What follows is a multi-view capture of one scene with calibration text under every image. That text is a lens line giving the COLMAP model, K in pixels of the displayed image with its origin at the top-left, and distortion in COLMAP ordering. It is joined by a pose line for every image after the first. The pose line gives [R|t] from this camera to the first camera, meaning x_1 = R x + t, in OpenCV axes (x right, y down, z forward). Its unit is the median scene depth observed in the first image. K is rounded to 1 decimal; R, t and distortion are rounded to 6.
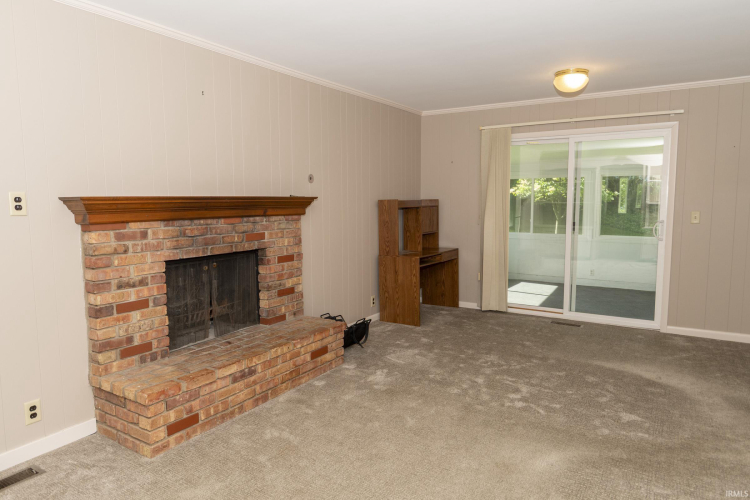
lens RADIAL K [[497.3, 0, 372.5], [0, 497.3, 251.1], [0, 0, 1]] dist [0.005142, 0.000464]
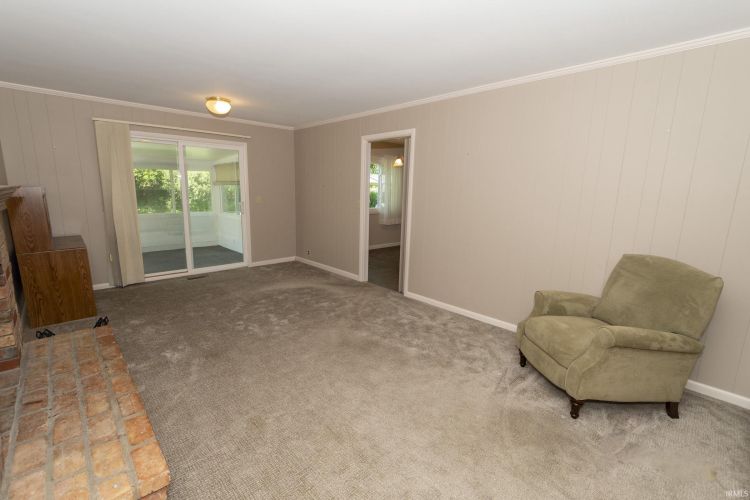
lens RADIAL K [[331.9, 0, 376.5], [0, 331.9, 246.1], [0, 0, 1]] dist [-0.001309, -0.000403]
pose [[0.238847, -0.160868, 0.957639, -0.562892], [0.081279, 0.986034, 0.145366, -0.055193], [-0.967650, 0.043116, 0.248587, 0.409477]]
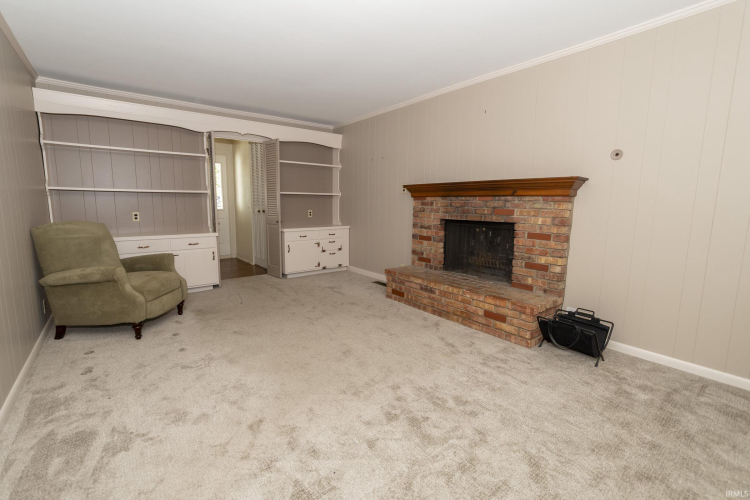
lens RADIAL K [[331.9, 0, 374.8], [0, 331.9, 253.5], [0, 0, 1]] dist [-0.001309, -0.000403]
pose [[-0.346280, 0.138563, -0.927842, 0.718434], [-0.111324, 0.975974, 0.187299, -0.050691], [0.931502, 0.168149, -0.322535, 1.034617]]
